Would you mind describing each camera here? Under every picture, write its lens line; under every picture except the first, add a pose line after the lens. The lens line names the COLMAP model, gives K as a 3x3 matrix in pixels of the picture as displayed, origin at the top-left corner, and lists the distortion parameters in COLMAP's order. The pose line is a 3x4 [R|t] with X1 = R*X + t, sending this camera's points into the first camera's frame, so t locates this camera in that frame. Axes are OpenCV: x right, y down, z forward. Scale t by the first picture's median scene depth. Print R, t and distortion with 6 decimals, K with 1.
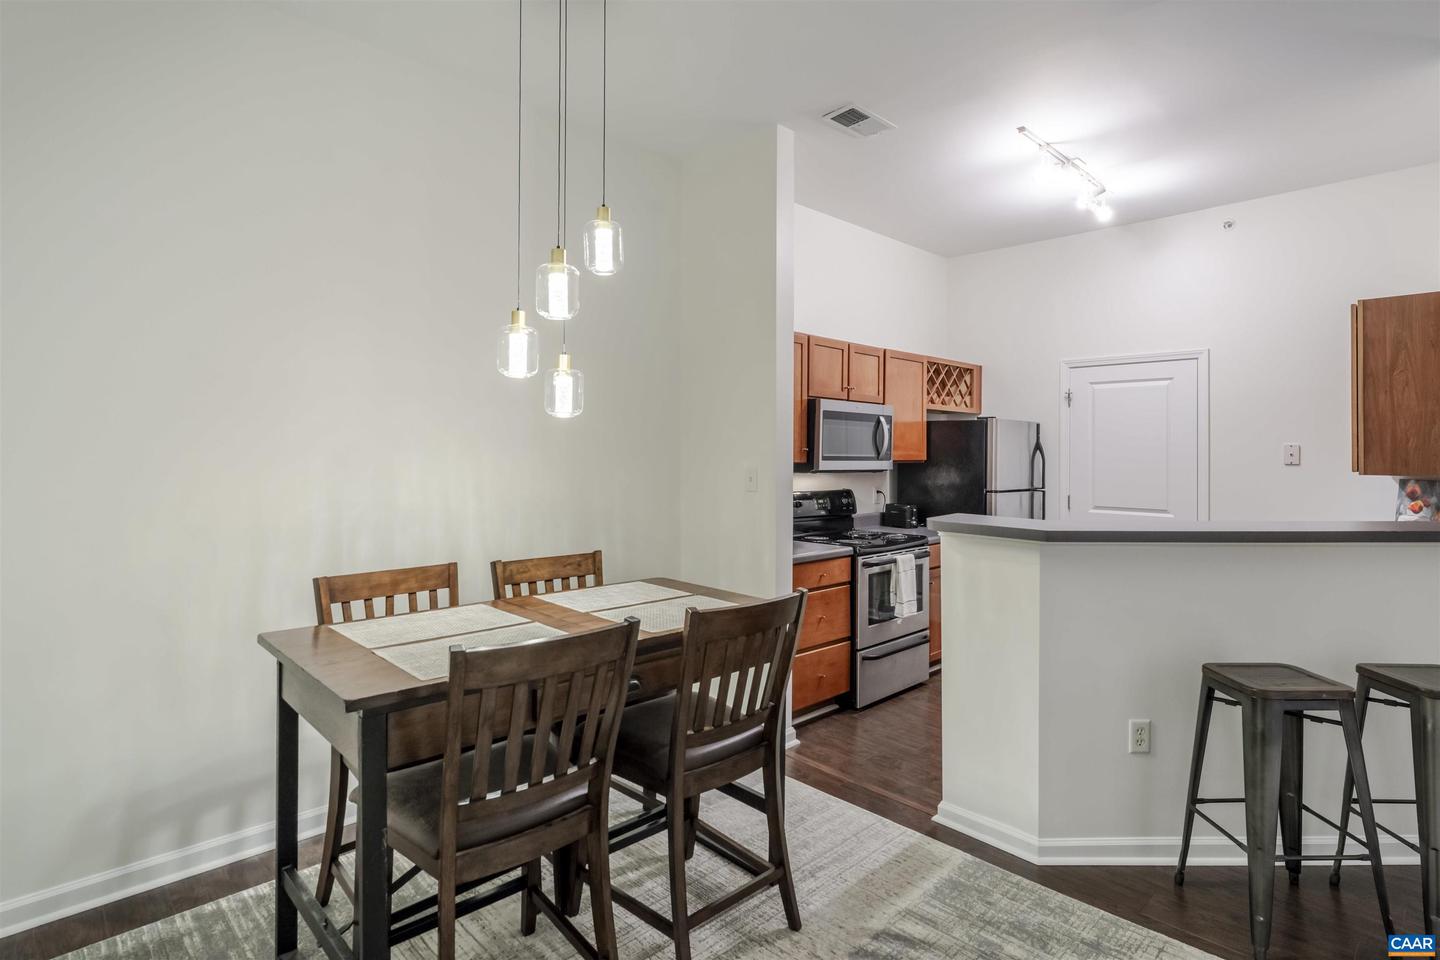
lens RADIAL K [[727.6, 0, 721.7], [0, 727.6, 460.9], [0, 0, 1]] dist [-0.000662, 0.000160]
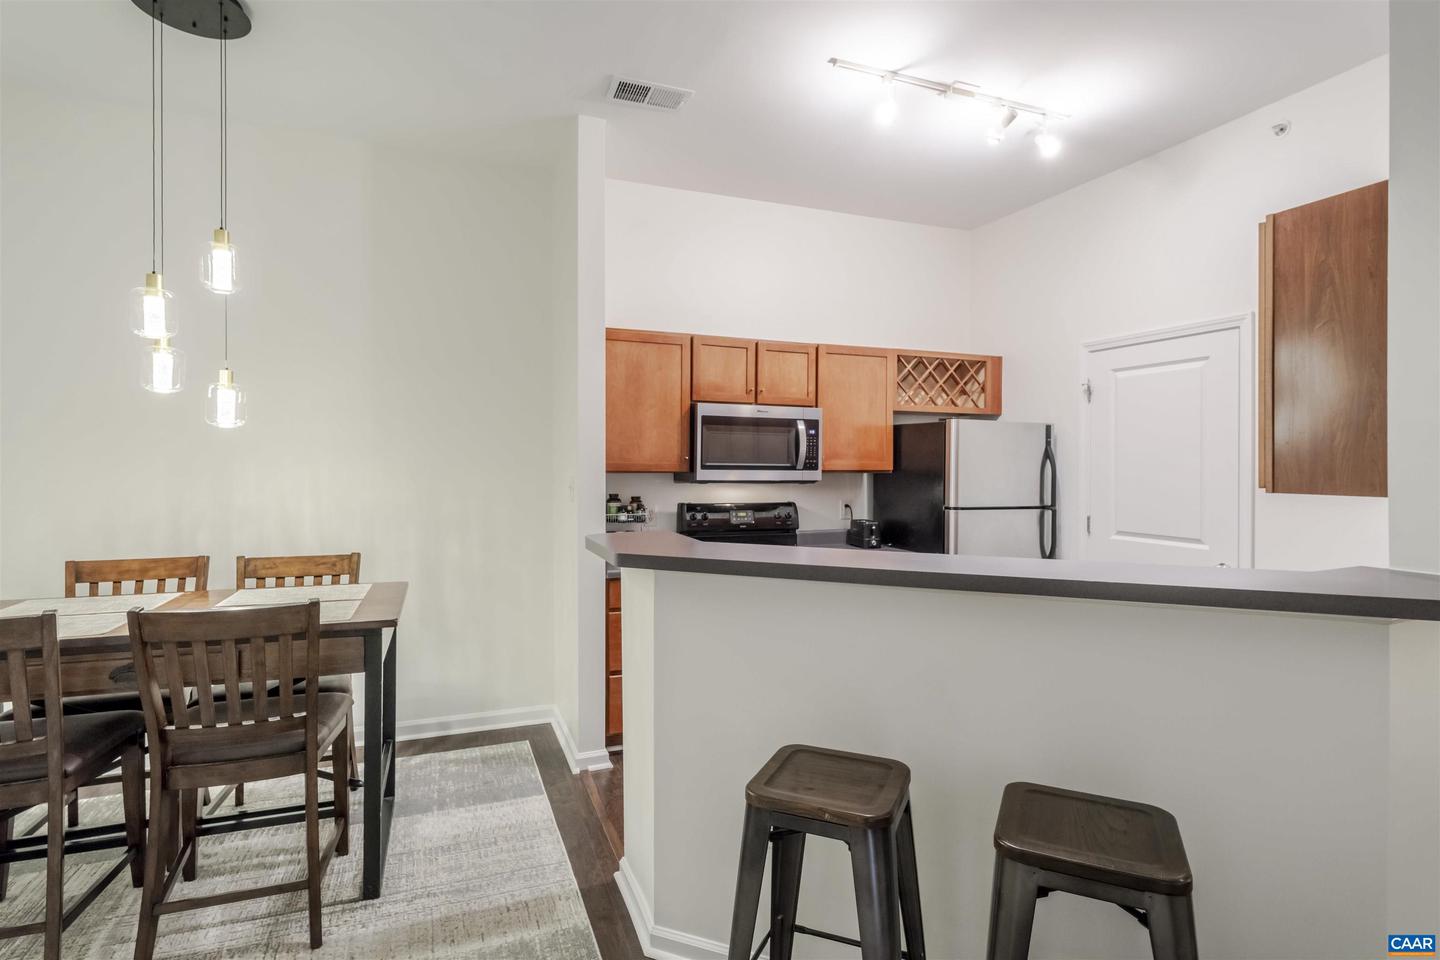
lens RADIAL K [[700.6, 0, 697.4], [0, 700.6, 480.2], [0, 0, 1]] dist [-0.001393, -0.000541]
pose [[0.918188, 0.008622, -0.396052, 0.478921], [-0.004090, 0.999916, 0.012287, 0.001872], [0.396124, -0.009662, 0.918146, 0.177615]]
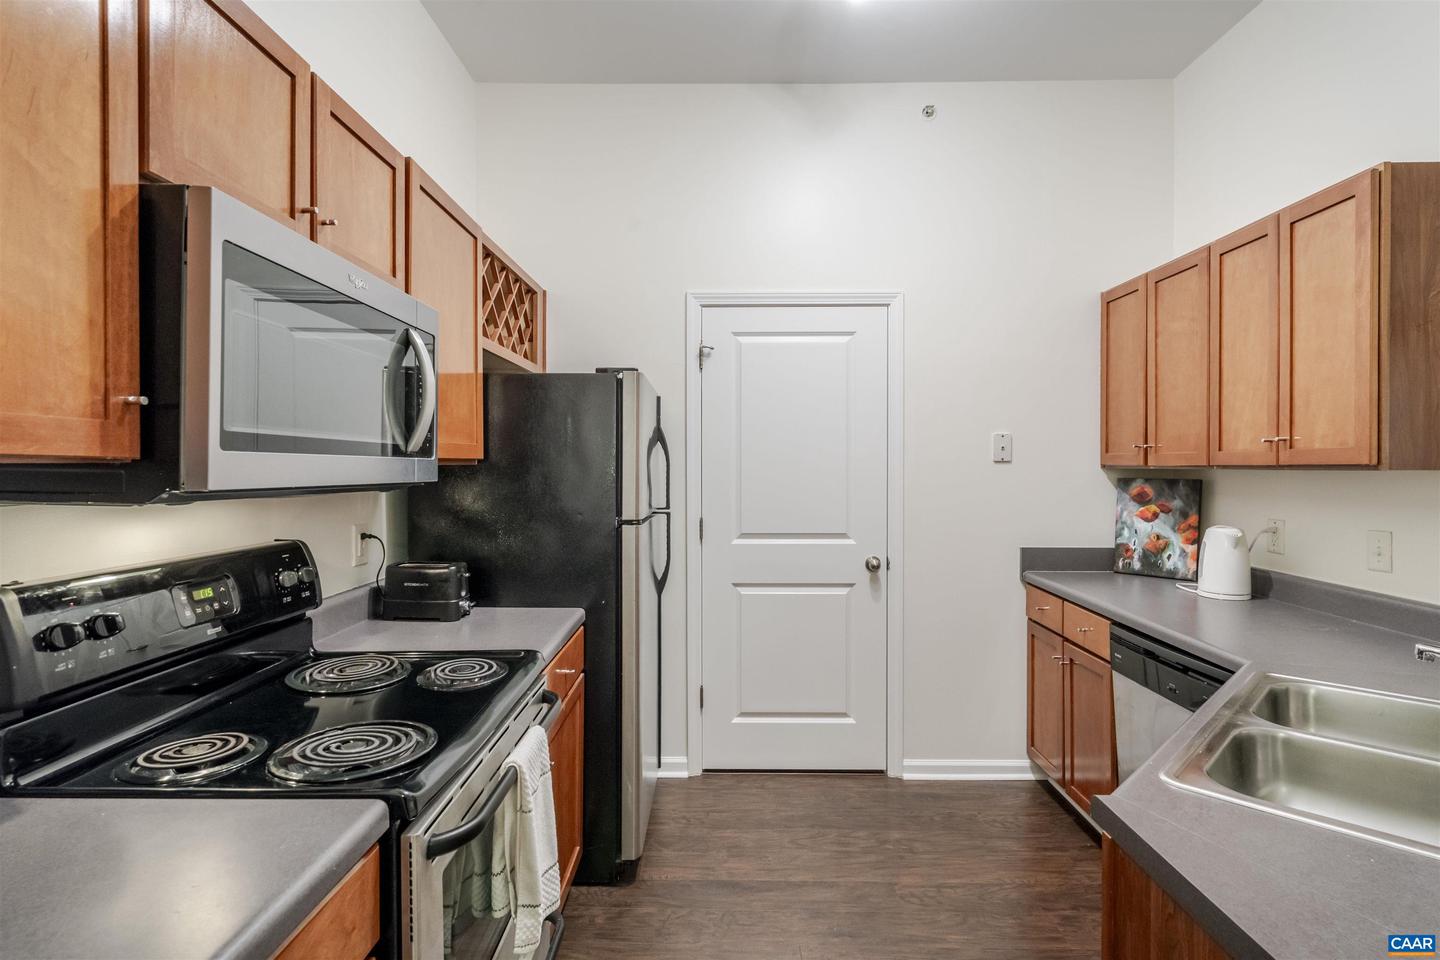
lens RADIAL K [[709.3, 0, 724.3], [0, 709.3, 470.4], [0, 0, 1]] dist [-0.002429, -0.000280]
pose [[0.695131, -0.012014, 0.718782, 0.084344], [0.013629, 0.999901, 0.003533, 0.007583], [-0.718754, 0.007340, 0.695226, 0.711389]]
